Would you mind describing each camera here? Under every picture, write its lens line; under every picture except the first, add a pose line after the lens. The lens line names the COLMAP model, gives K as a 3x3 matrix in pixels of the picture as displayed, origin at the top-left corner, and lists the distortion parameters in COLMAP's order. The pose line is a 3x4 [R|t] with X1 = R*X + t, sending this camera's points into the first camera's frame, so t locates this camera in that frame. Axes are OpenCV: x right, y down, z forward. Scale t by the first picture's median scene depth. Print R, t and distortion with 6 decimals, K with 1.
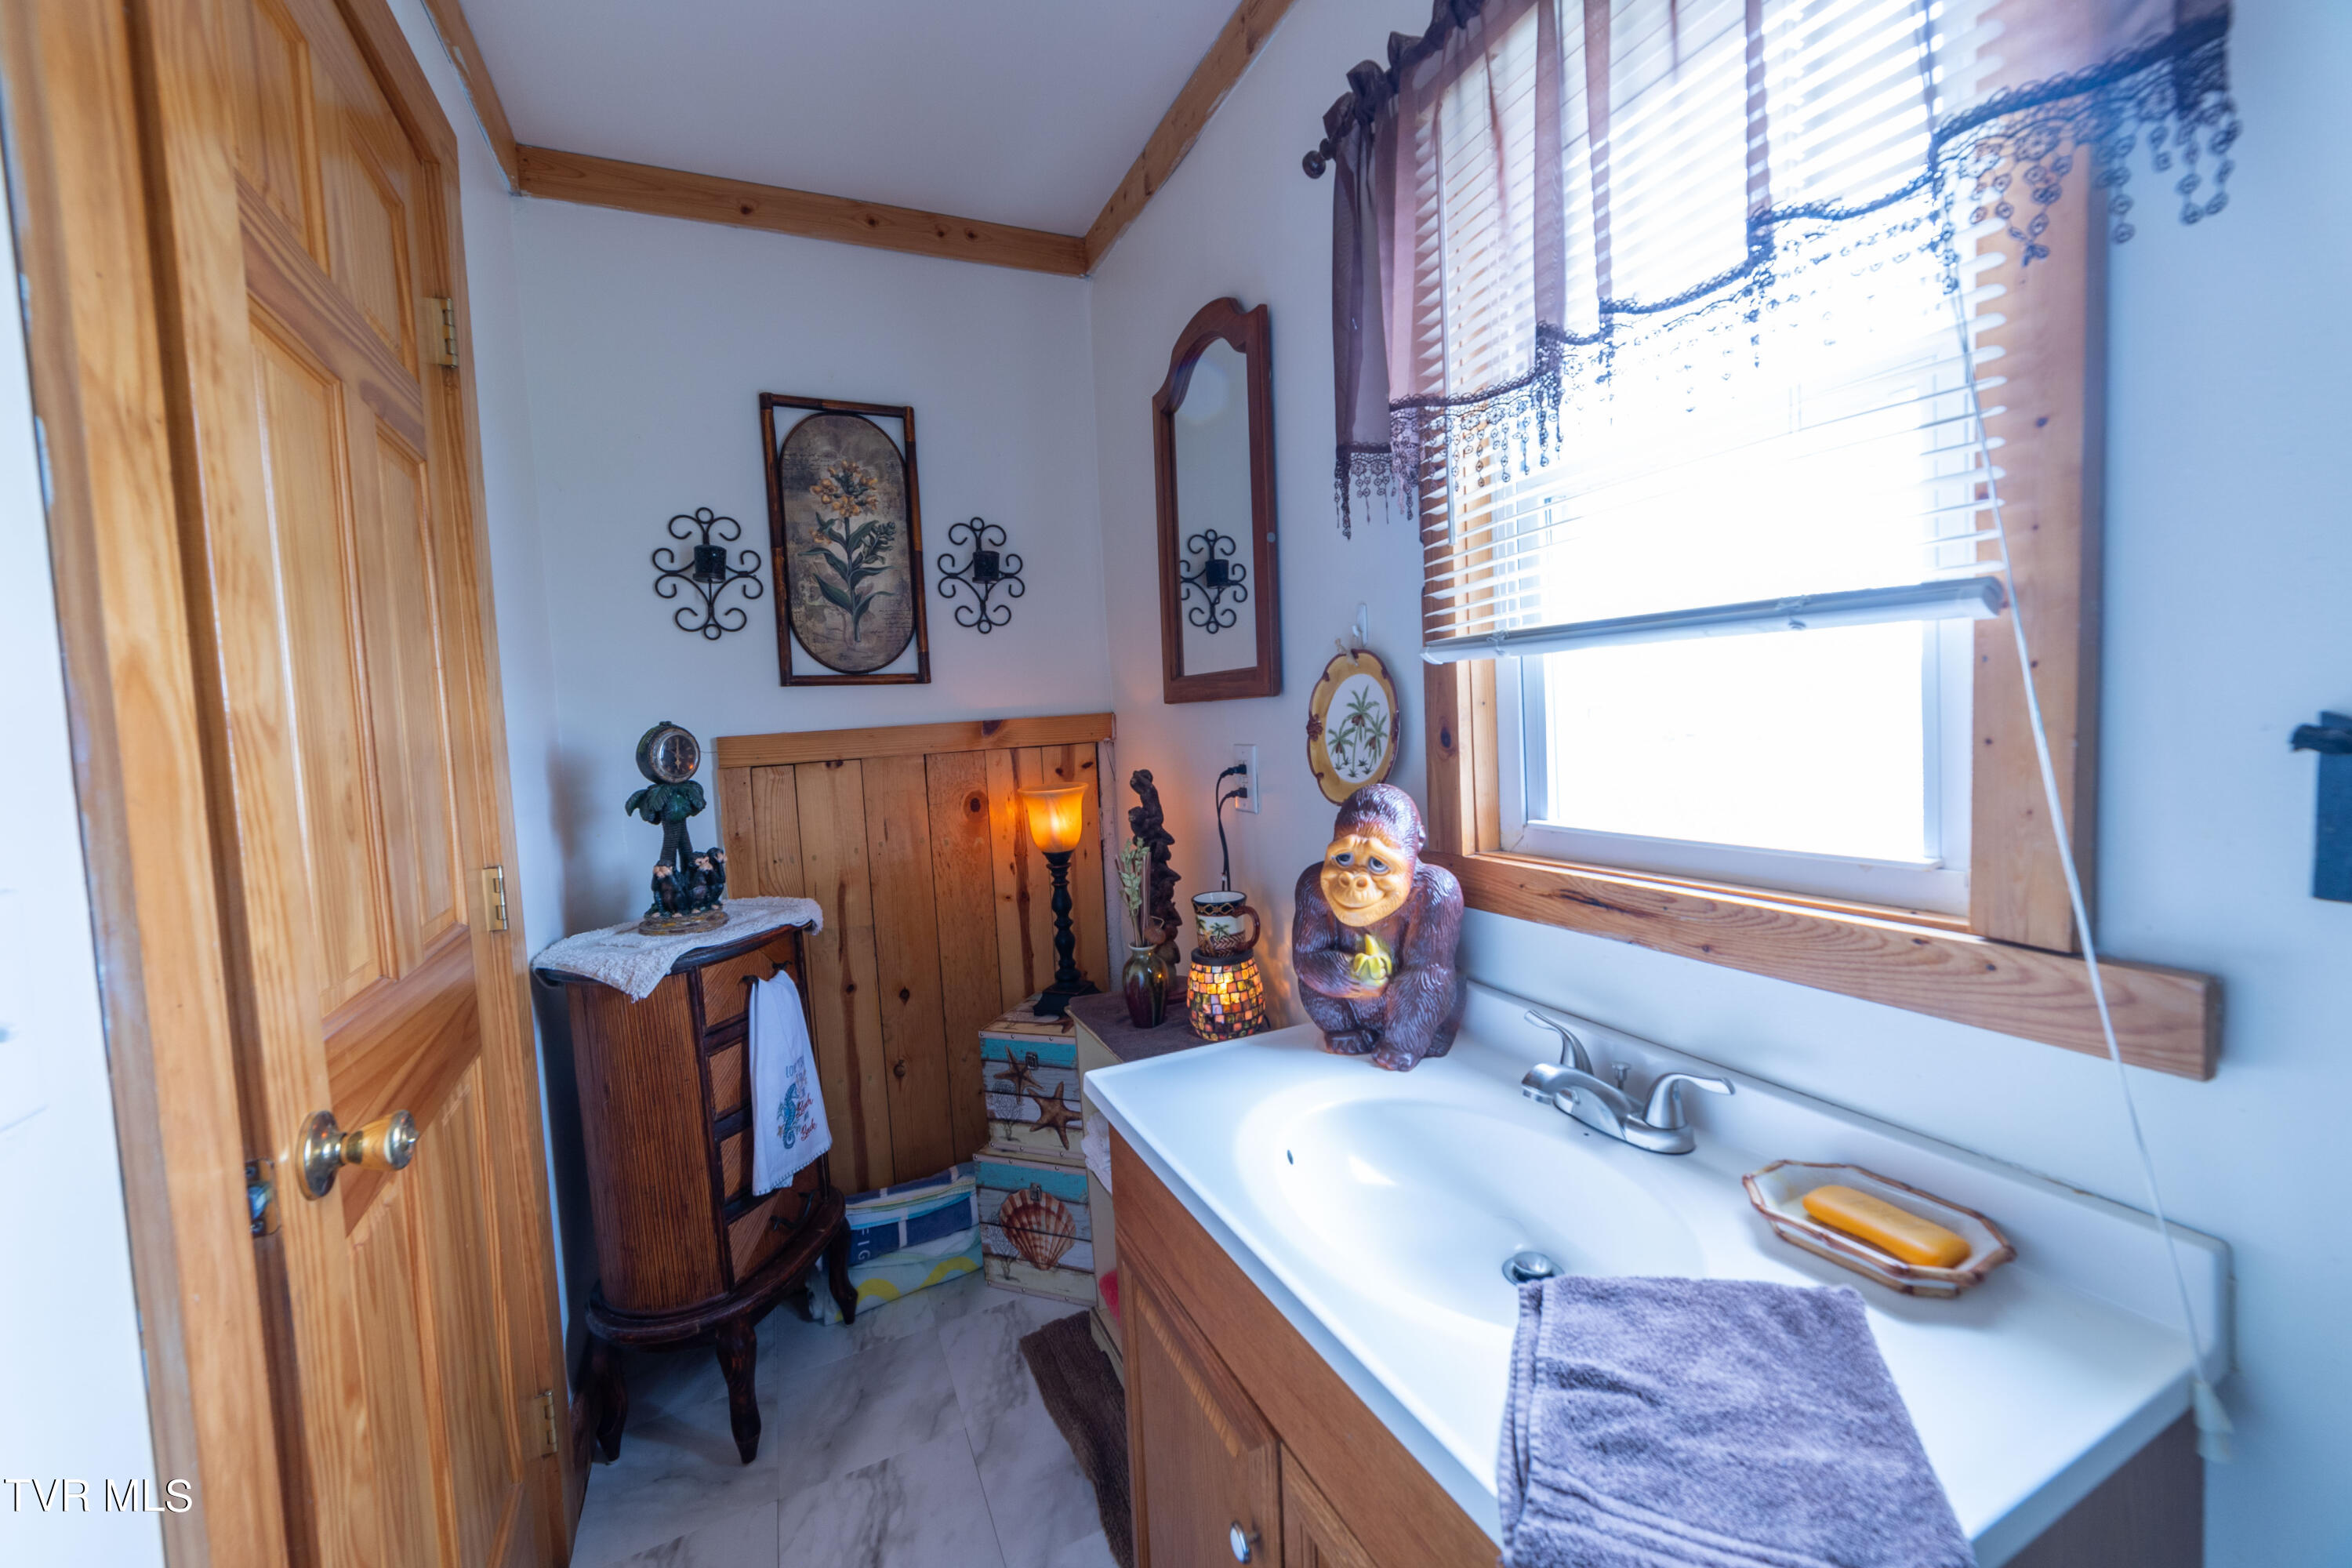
lens RADIAL K [[906.8, 0, 1173.7], [0, 906.8, 766.4], [0, 0, 1]] dist [-0.019314, 0.008256]
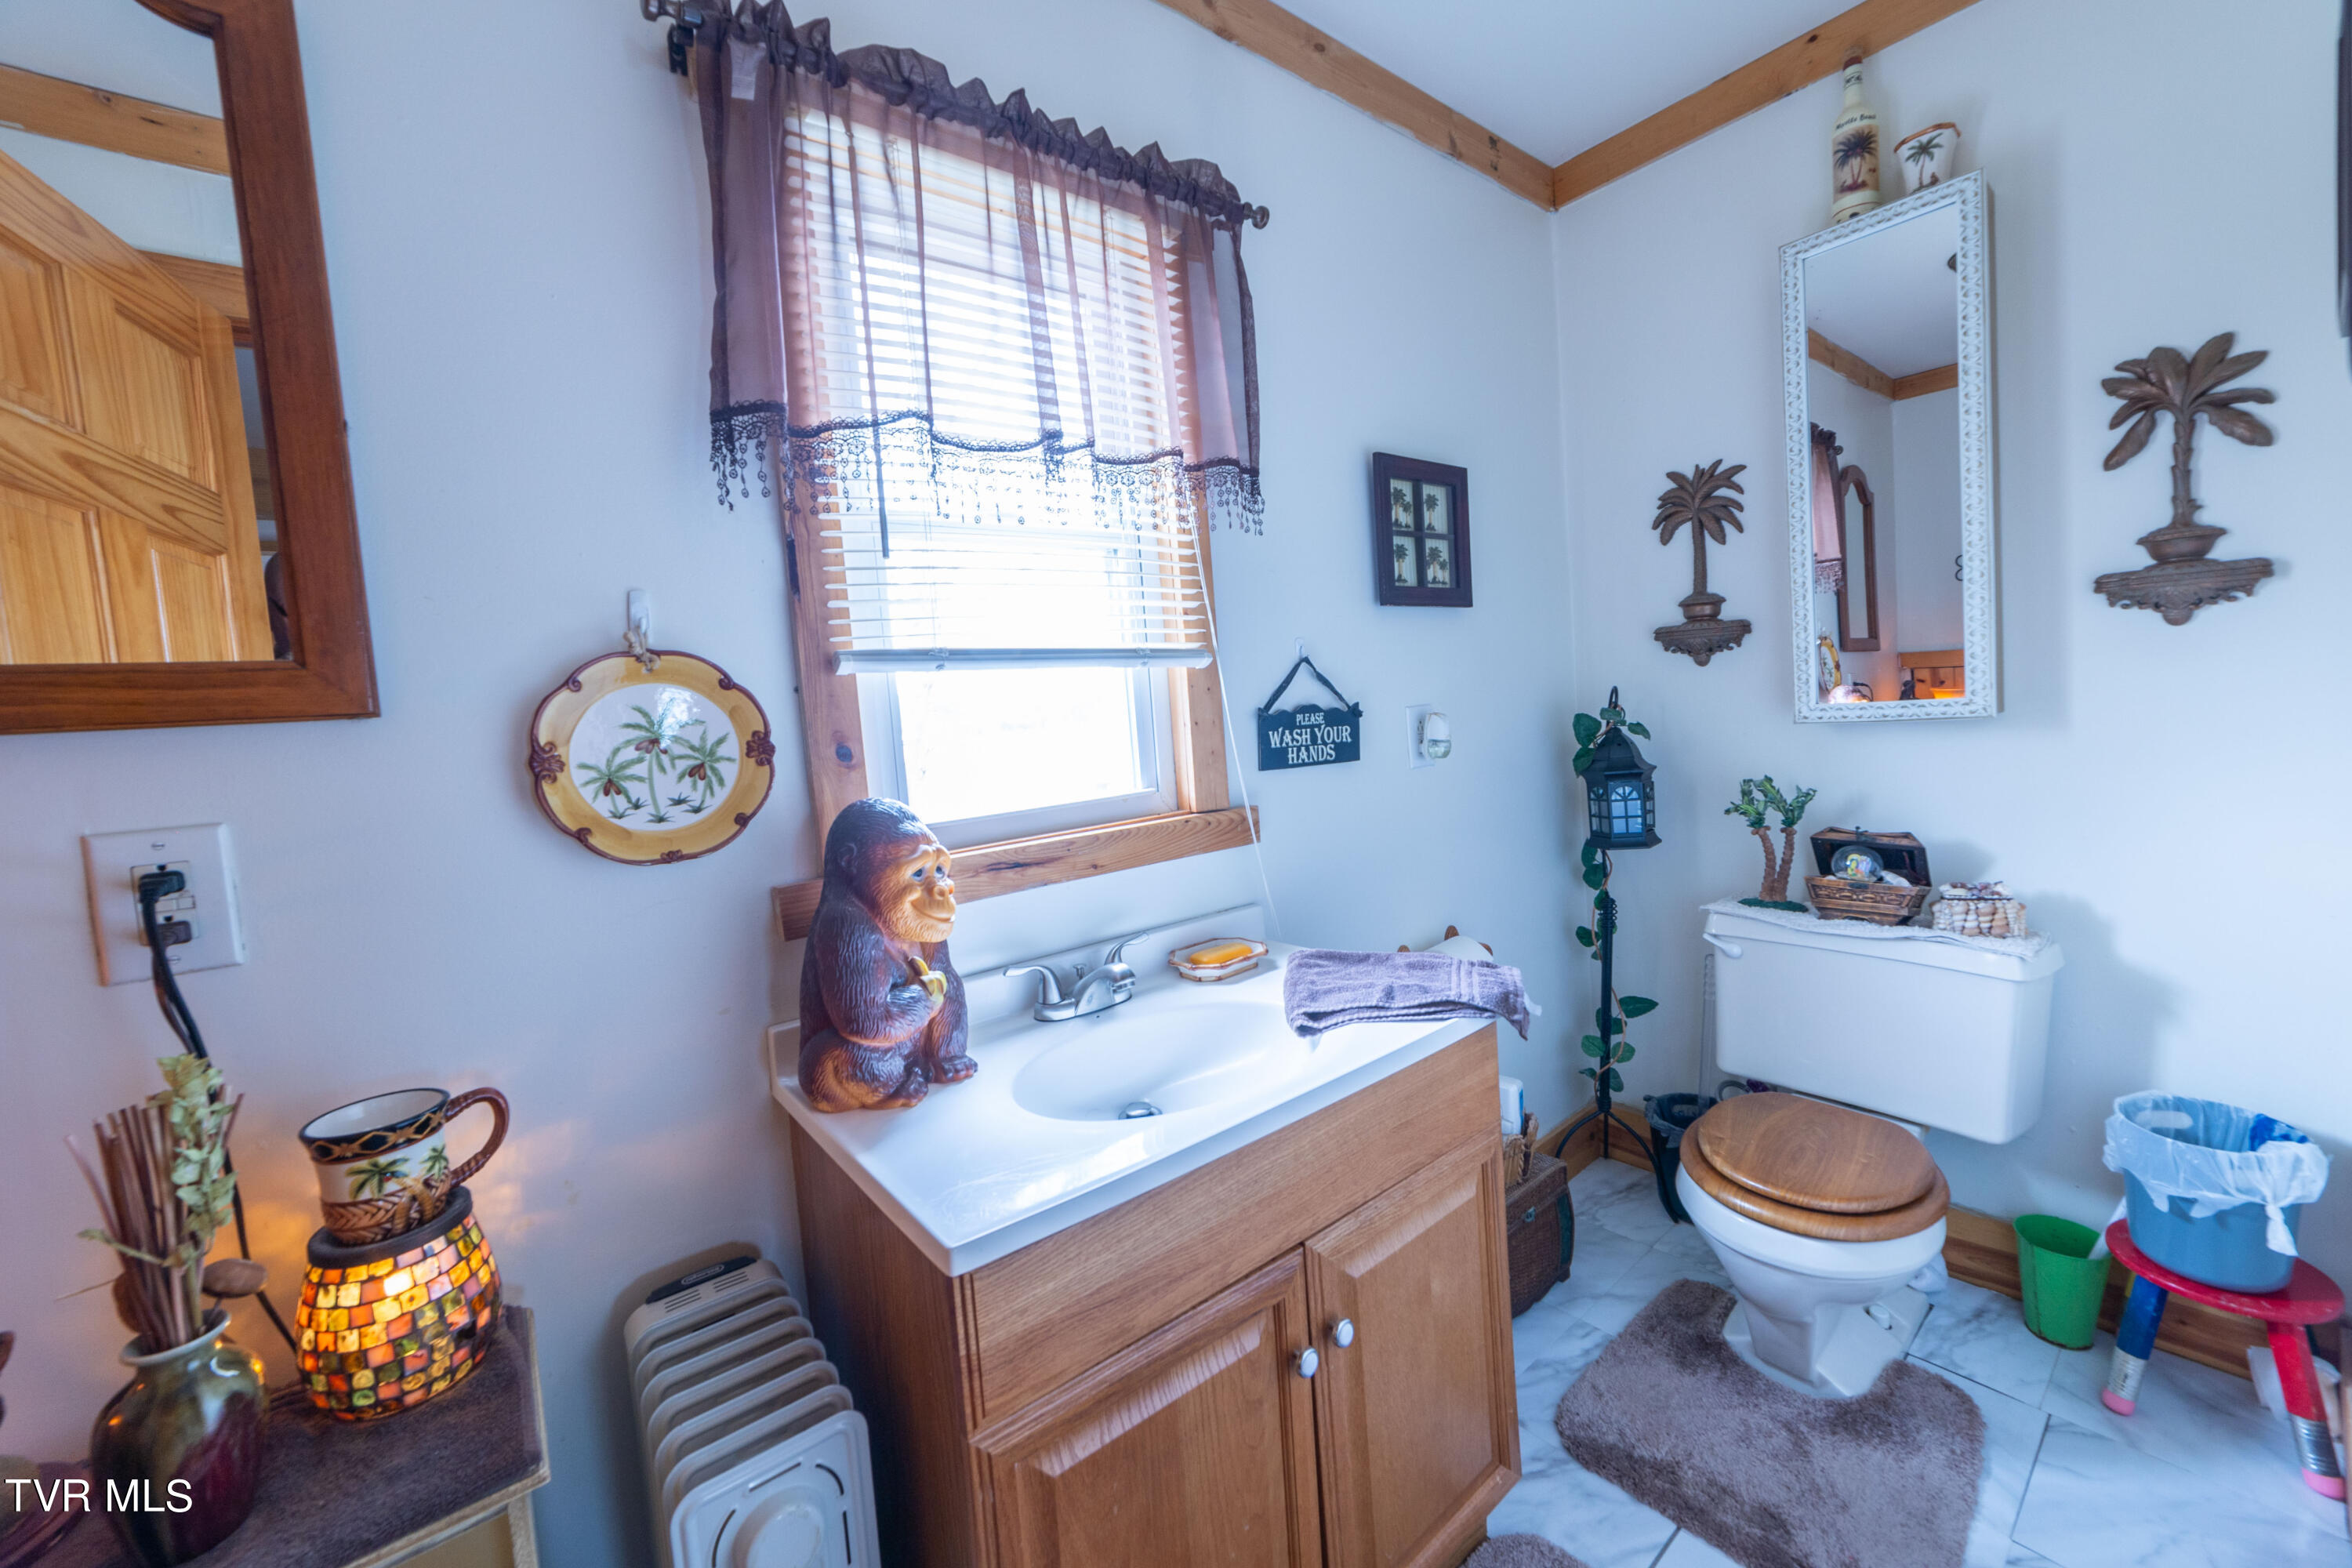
lens RADIAL K [[906.8, 0, 1173.7], [0, 906.8, 766.4], [0, 0, 1]] dist [-0.019314, 0.008256]
pose [[-0.222807, -0.014143, 0.974760, -0.697778], [0.124028, 0.991358, 0.042733, -0.014968], [-0.966941, 0.130419, -0.219127, 0.862060]]
